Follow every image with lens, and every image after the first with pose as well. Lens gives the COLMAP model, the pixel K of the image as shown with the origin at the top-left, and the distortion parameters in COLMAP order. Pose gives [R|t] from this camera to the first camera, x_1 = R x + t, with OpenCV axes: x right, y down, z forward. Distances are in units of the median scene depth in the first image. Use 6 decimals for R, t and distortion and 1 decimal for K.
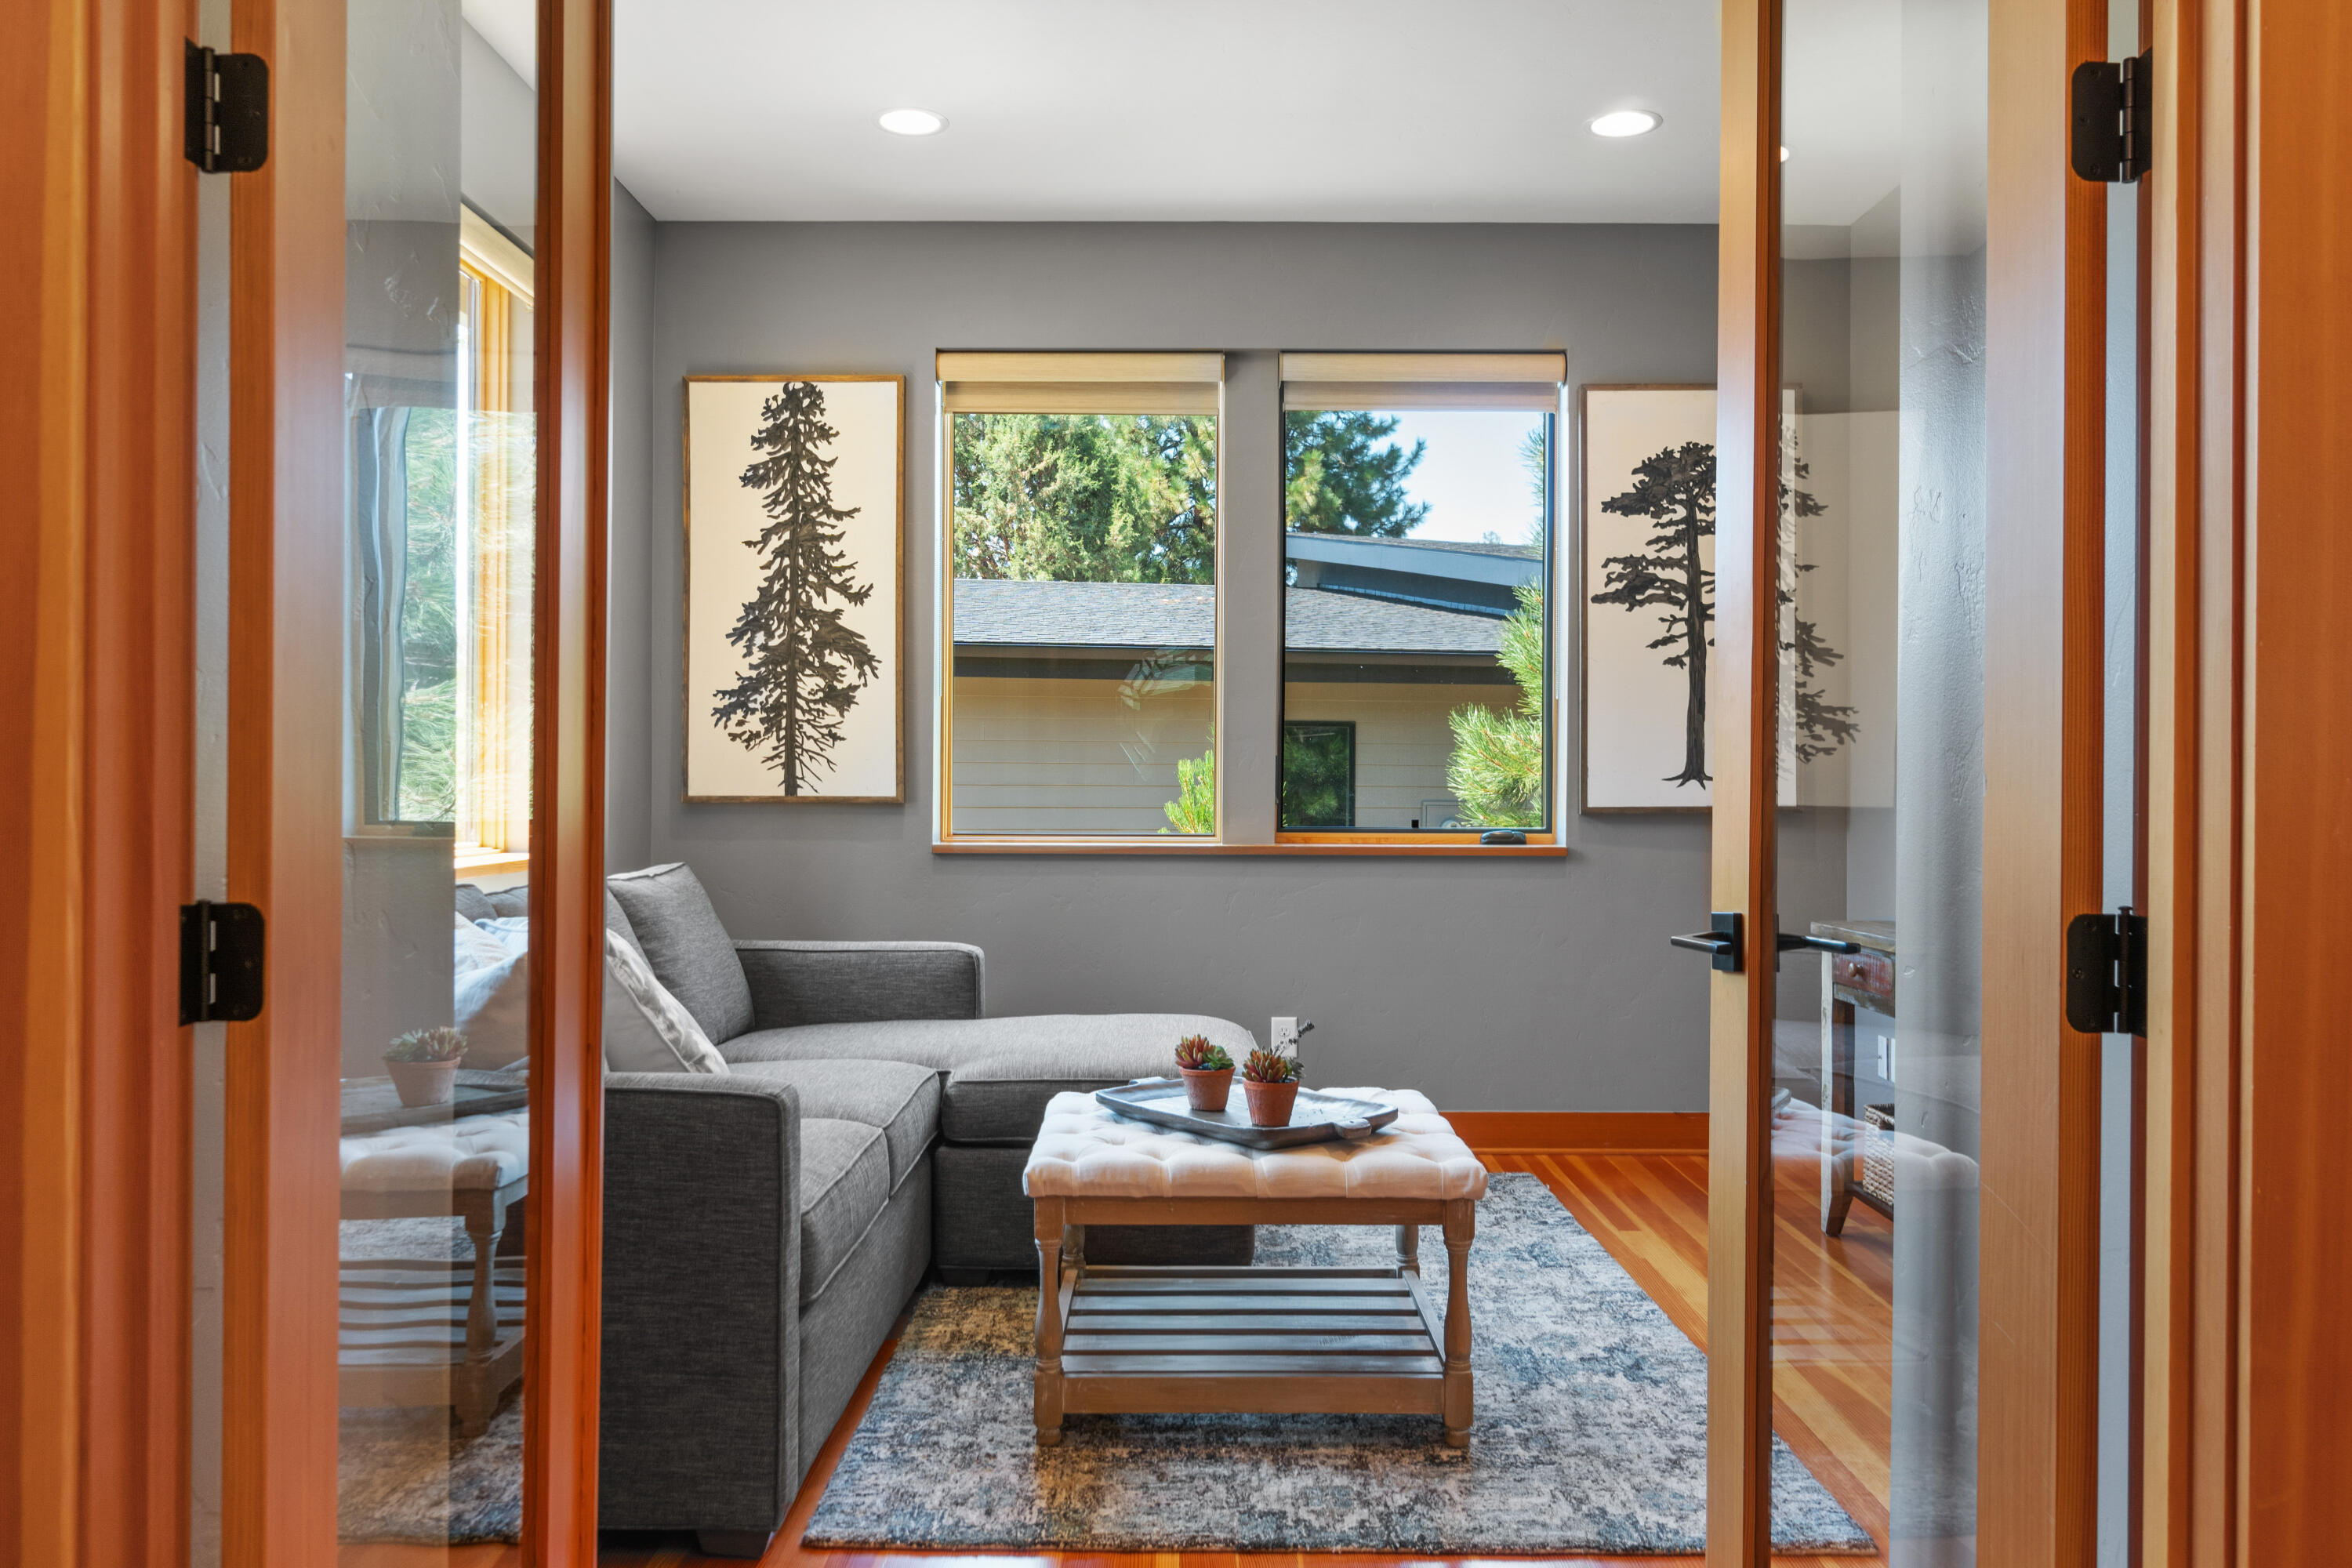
lens RADIAL K [[1831.7, 0, 1176.3], [0, 1831.7, 776.9], [0, 0, 1]] dist [0.012177, 0.003555]
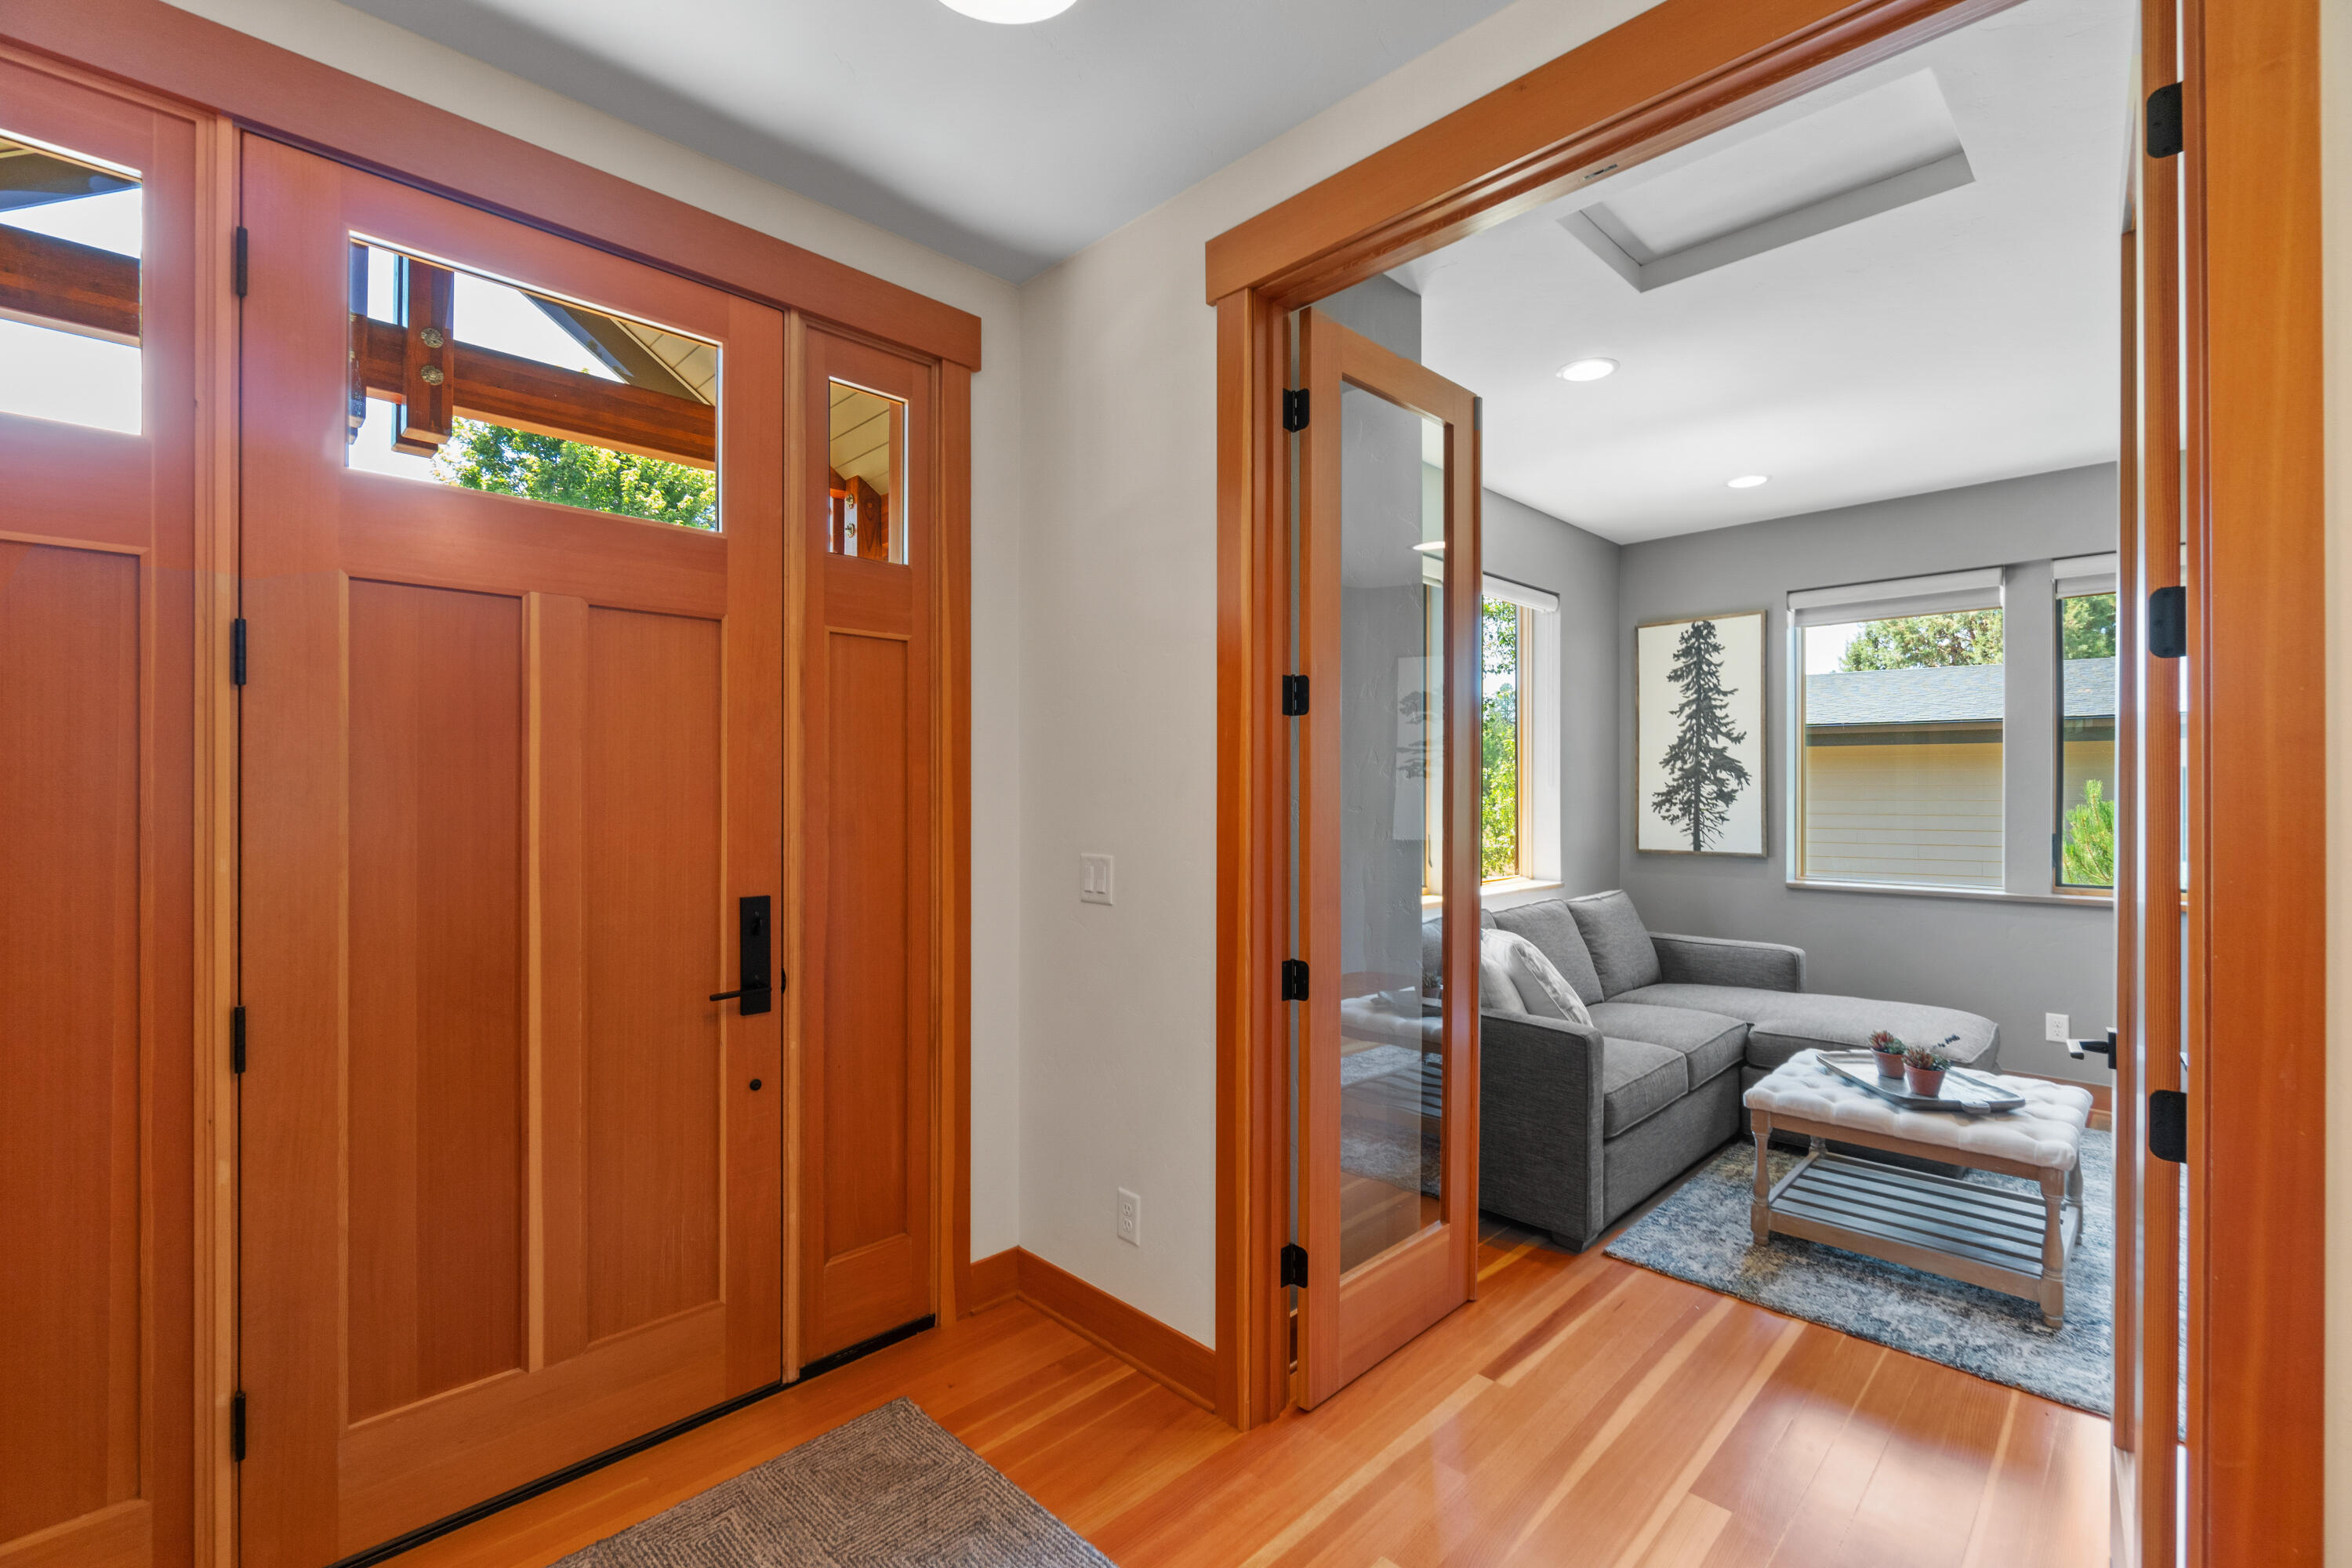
lens RADIAL K [[1019.5, 0, 1167.6], [0, 1019.5, 762.5], [0, 0, 1]] dist [-0.012235, 0.007087]
pose [[0.705727, -0.024213, -0.708070, 0.152806], [0.008017, 0.999625, -0.026193, -0.062498], [0.708439, 0.012808, 0.705656, -0.095855]]
